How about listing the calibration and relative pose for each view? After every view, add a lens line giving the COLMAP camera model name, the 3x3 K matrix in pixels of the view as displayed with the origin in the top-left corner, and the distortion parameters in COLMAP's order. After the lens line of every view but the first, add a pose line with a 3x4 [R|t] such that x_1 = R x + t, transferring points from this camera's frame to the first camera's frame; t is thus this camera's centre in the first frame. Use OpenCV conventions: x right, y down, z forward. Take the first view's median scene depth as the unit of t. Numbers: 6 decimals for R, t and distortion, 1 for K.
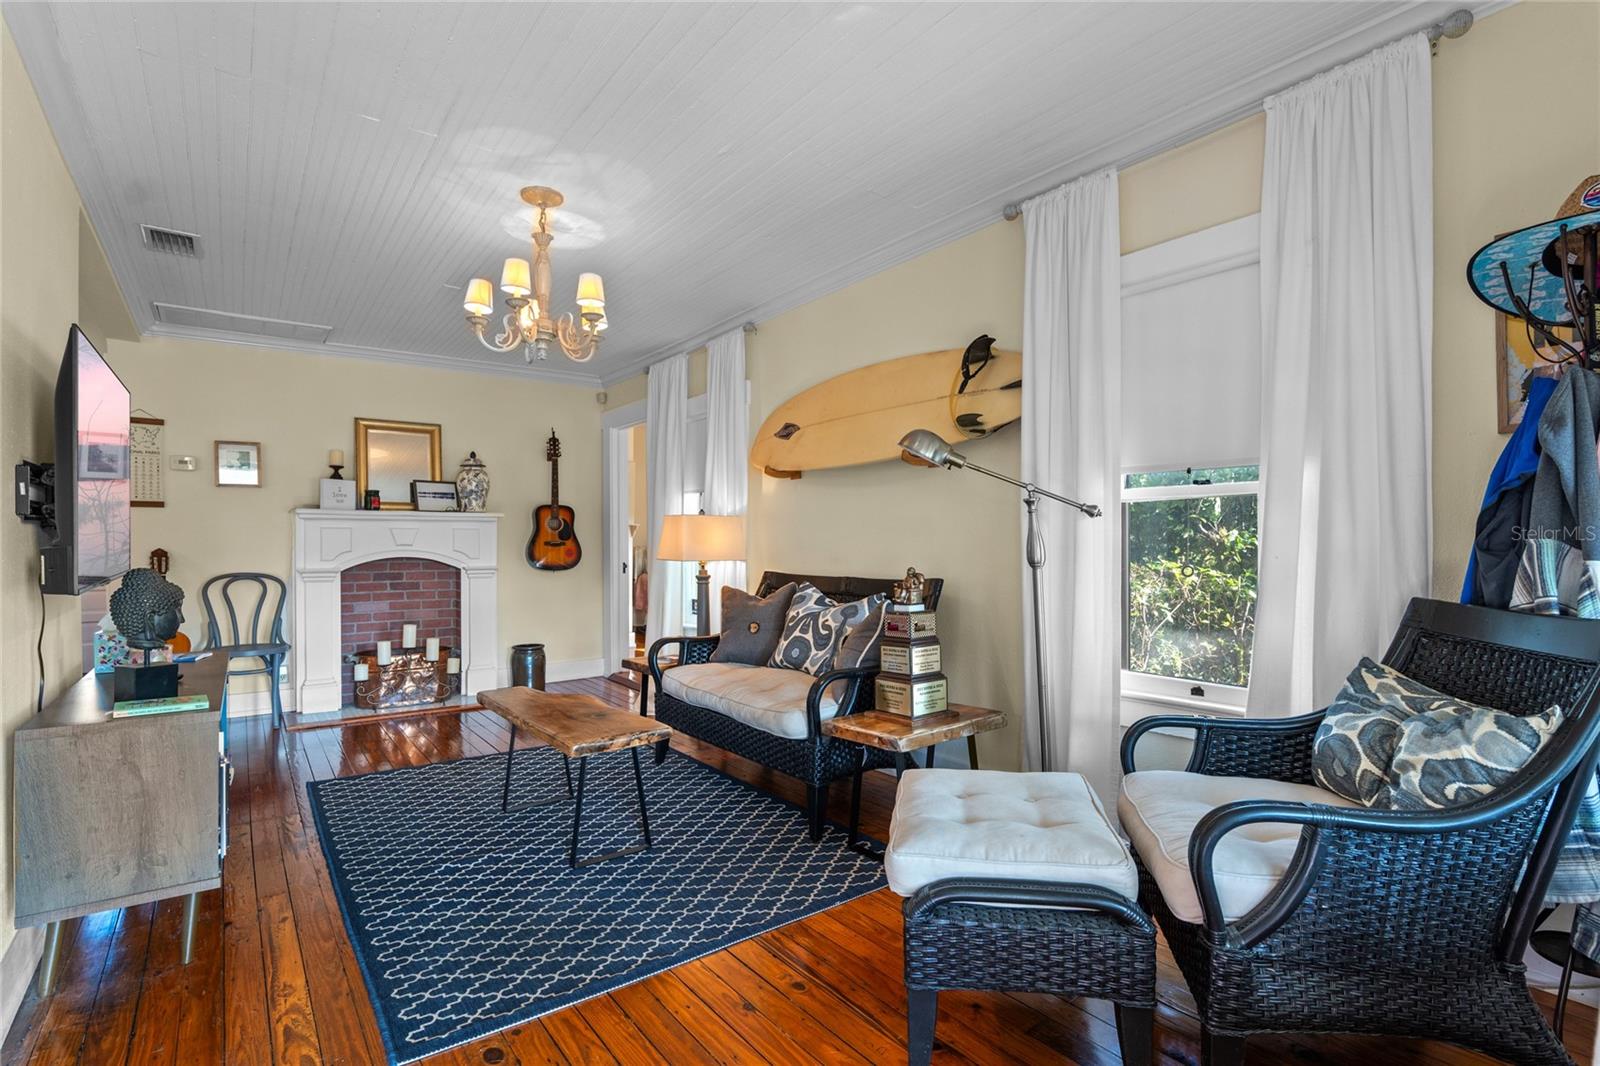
lens RADIAL K [[741.4, 0, 802.9], [0, 741.4, 547.8], [0, 0, 1]] dist [-0.018798, 0.002719]
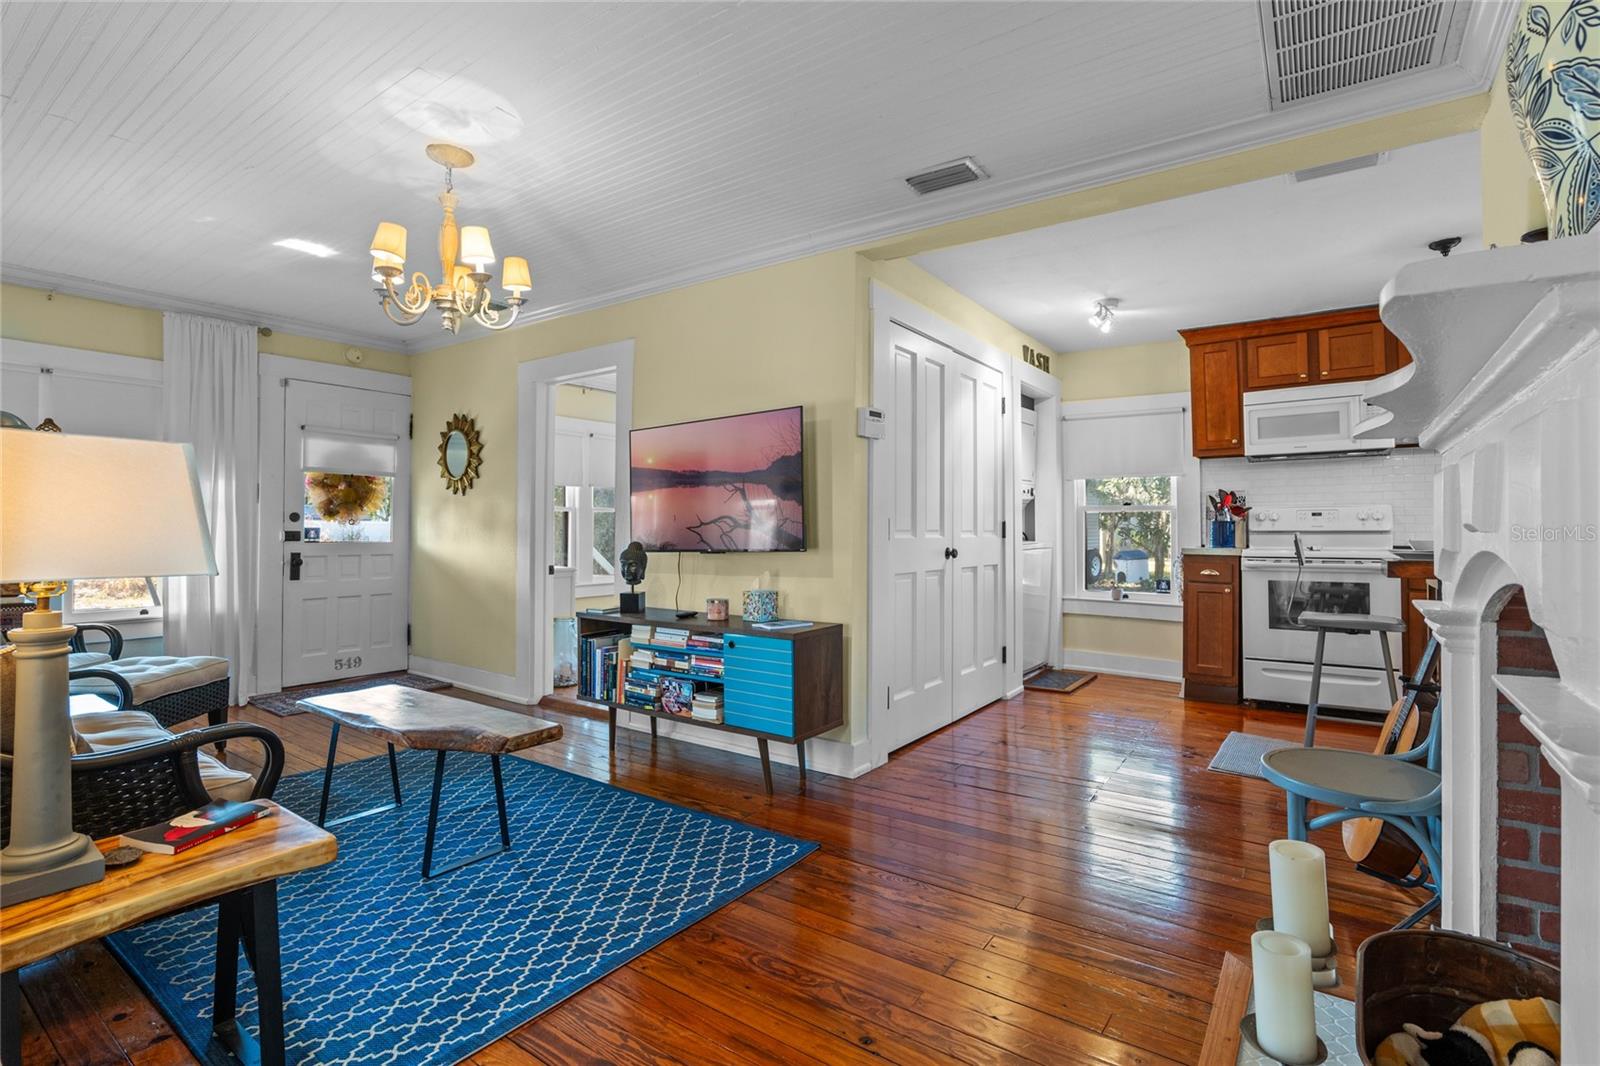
lens RADIAL K [[741.4, 0, 801.1], [0, 741.4, 519.4], [0, 0, 1]] dist [-0.018798, 0.002719]
pose [[-0.956751, -0.000917, -0.290906, -0.326015], [0.001522, 0.999966, -0.008159, -0.006814], [0.290904, -0.008249, -0.956717, 1.289444]]
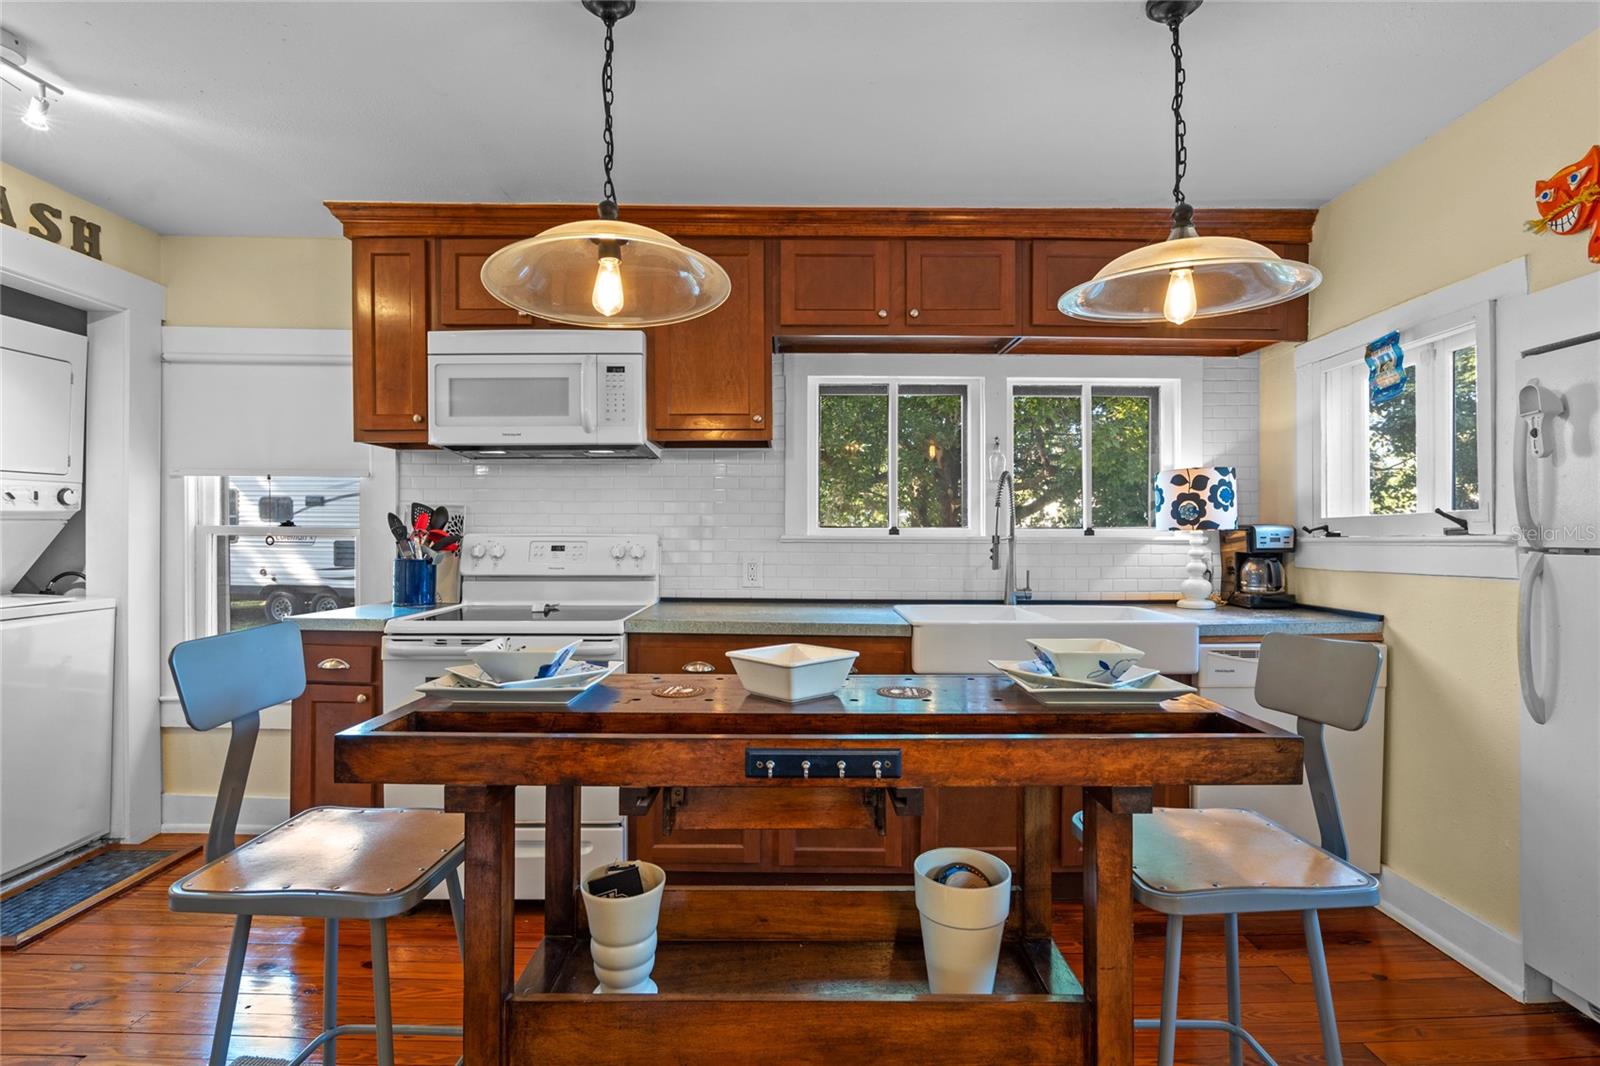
lens RADIAL K [[741.4, 0, 802.0], [0, 741.4, 536.8], [0, 0, 1]] dist [-0.018798, 0.002719]
pose [[-0.601959, 0.004022, -0.798517, -0.950909], [-0.007953, 0.999908, 0.011032, -0.041378], [0.798487, 0.012991, -0.601872, 1.060520]]
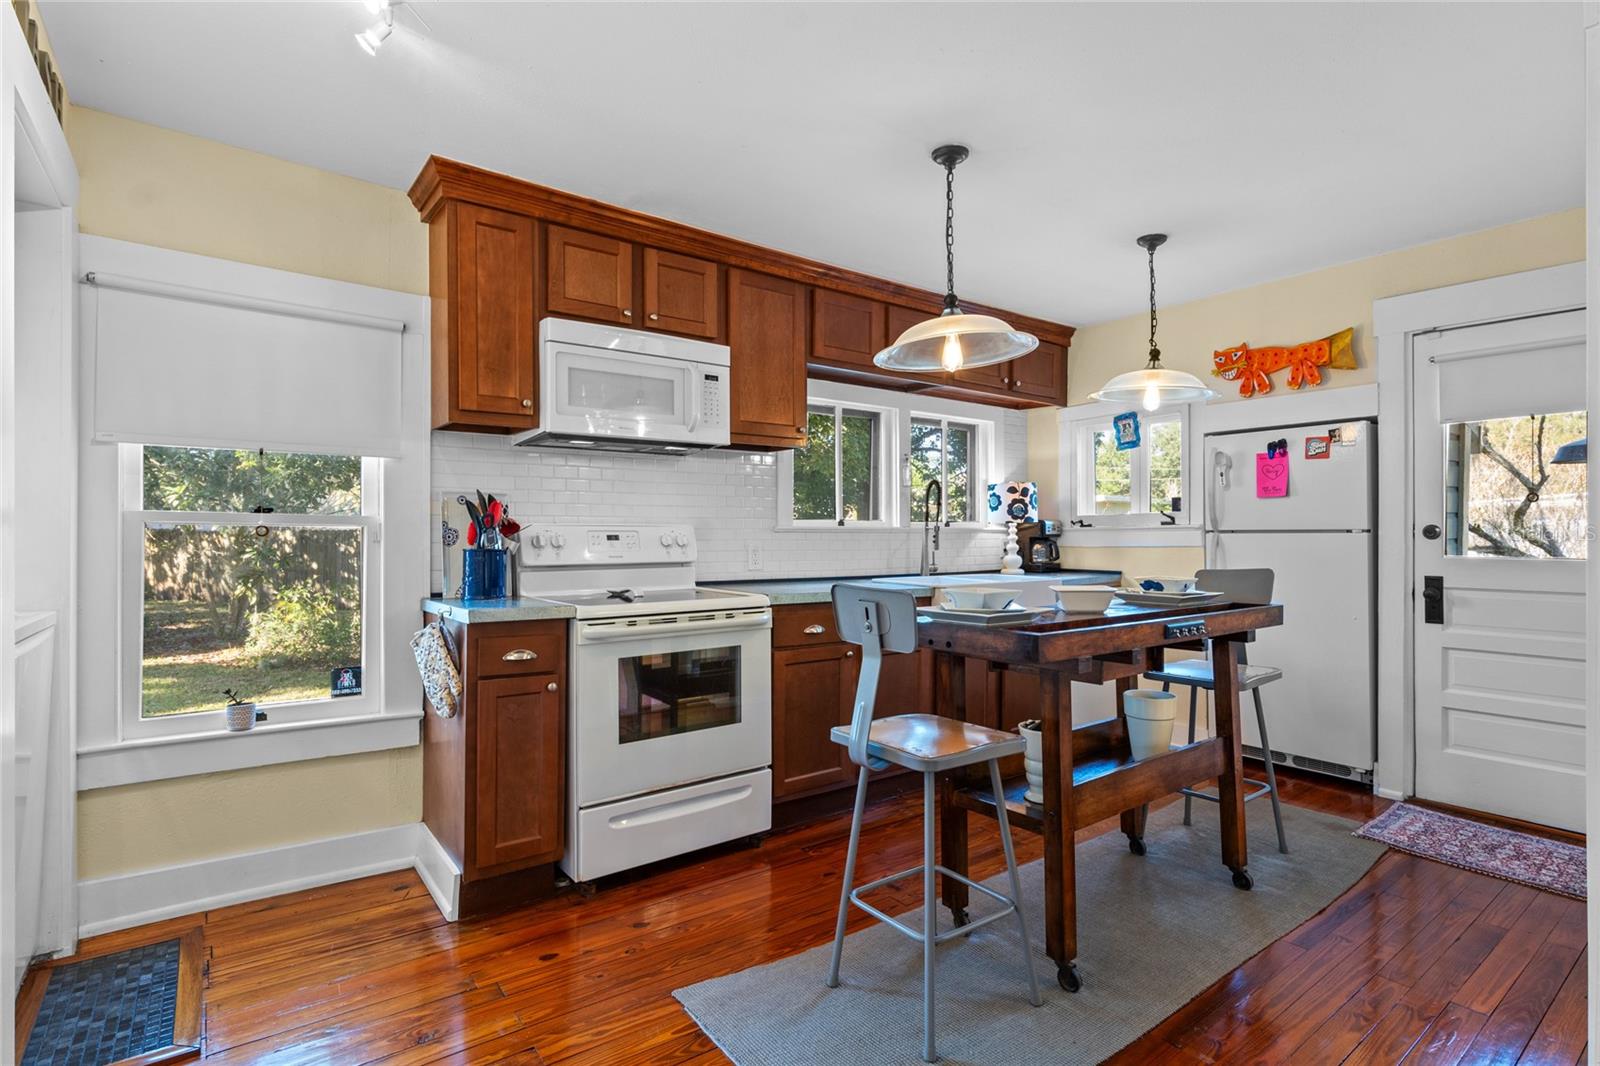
lens RADIAL K [[786.0, 0, 802.6], [0, 786.0, 533.4], [0, 0, 1]] dist [-0.008059, 0.001322]
pose [[-0.002669, 0.002066, -0.999994, -0.622037], [-0.007569, 0.999969, 0.002086, -0.028696], [0.999968, 0.007574, -0.002653, 0.667805]]
